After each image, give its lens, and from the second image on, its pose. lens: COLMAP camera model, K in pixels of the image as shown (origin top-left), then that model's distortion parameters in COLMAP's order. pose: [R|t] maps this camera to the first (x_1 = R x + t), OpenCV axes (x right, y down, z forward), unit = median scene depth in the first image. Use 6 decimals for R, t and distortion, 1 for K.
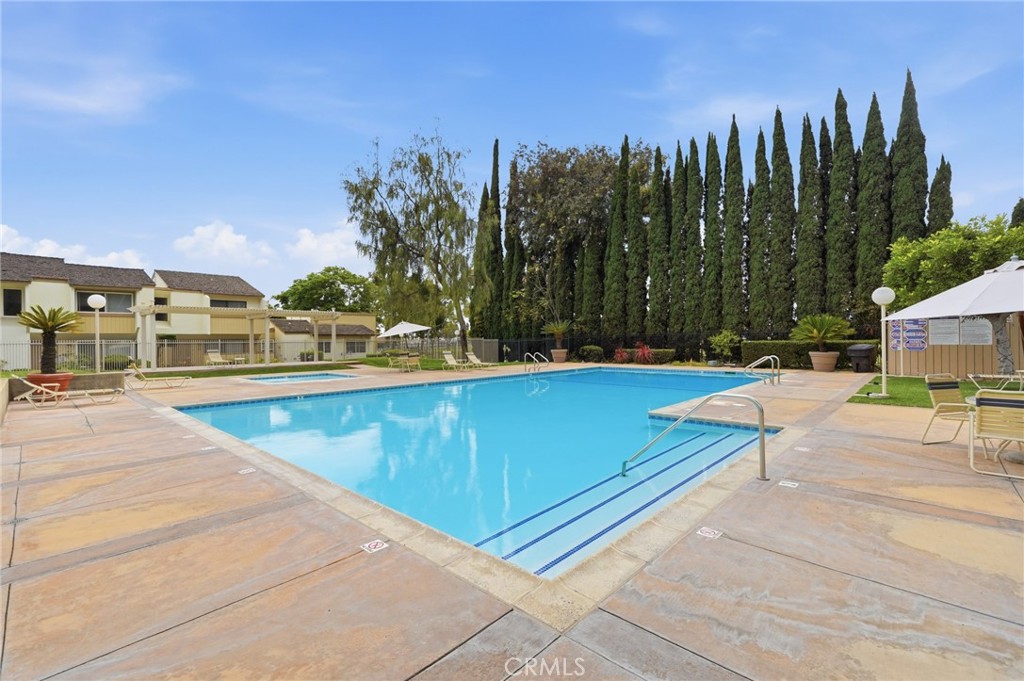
lens RADIAL K [[445.2, 0, 512.5], [0, 445.2, 338.6], [0, 0, 1]] dist [0.003746, 0.000165]
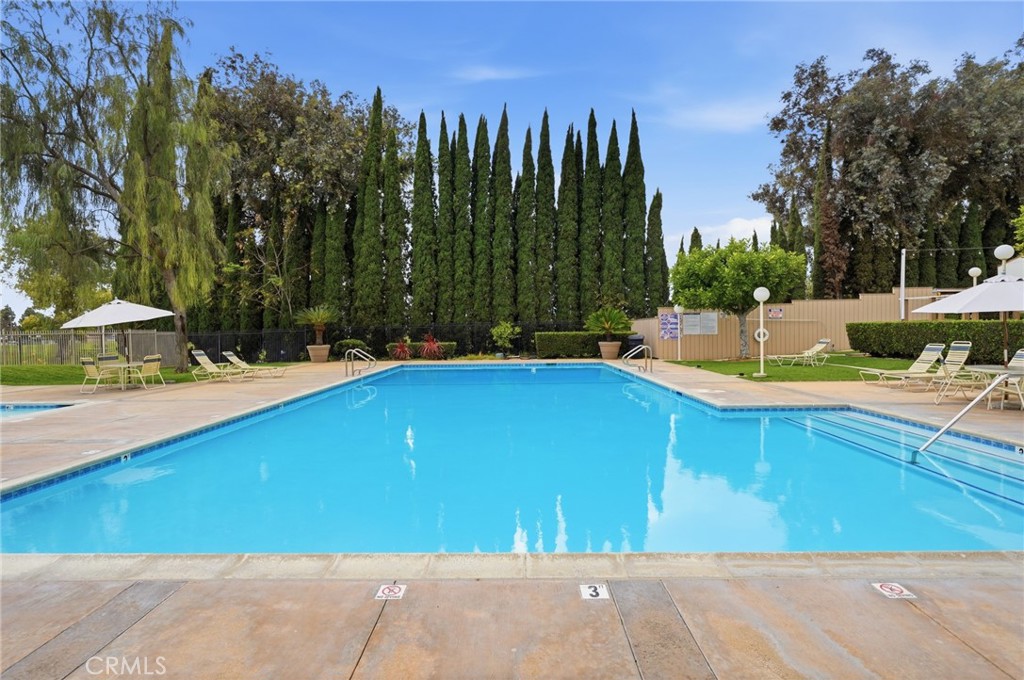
lens RADIAL K [[502.5, 0, 509.5], [0, 502.5, 338.0], [0, 0, 1]] dist [-0.002644, -0.000045]
pose [[0.749110, -0.011174, 0.662352, -0.250175], [0.002173, 0.999894, 0.014412, 0.001034], [-0.662443, -0.009357, 0.749054, 0.168856]]
